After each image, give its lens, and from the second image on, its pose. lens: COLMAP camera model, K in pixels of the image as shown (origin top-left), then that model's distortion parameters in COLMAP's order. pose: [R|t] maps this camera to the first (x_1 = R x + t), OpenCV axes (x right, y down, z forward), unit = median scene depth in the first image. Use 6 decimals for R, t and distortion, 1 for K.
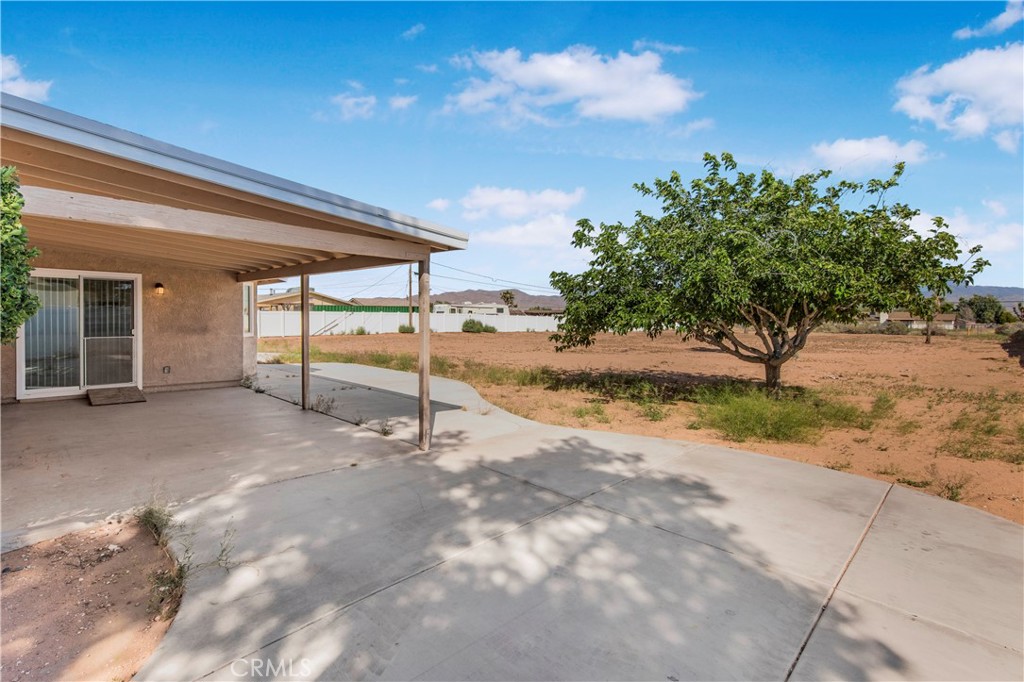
lens RADIAL K [[472.3, 0, 511.2], [0, 472.3, 314.3], [0, 0, 1]] dist [0.001487, 0.000431]
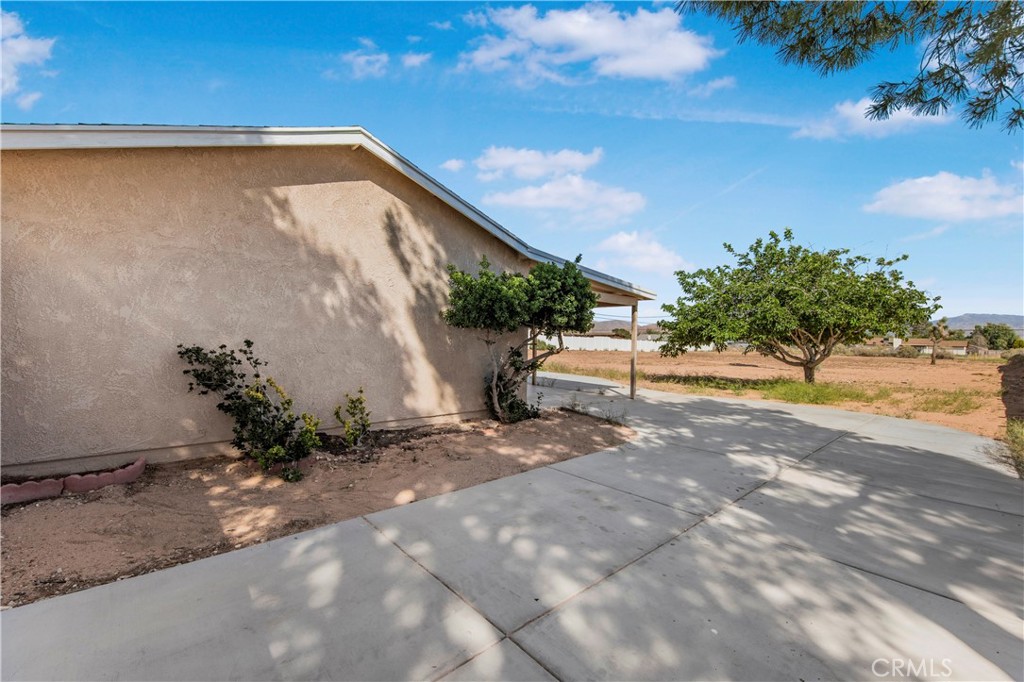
lens RADIAL K [[426.5, 0, 512.0], [0, 426.5, 341.0], [0, 0, 1]] dist [-0.000663, -0.000260]
pose [[0.997435, 0.012315, -0.070515, -0.348830], [-0.011558, 0.999871, 0.011144, 0.013921], [0.070643, -0.010301, 0.997448, -0.511255]]
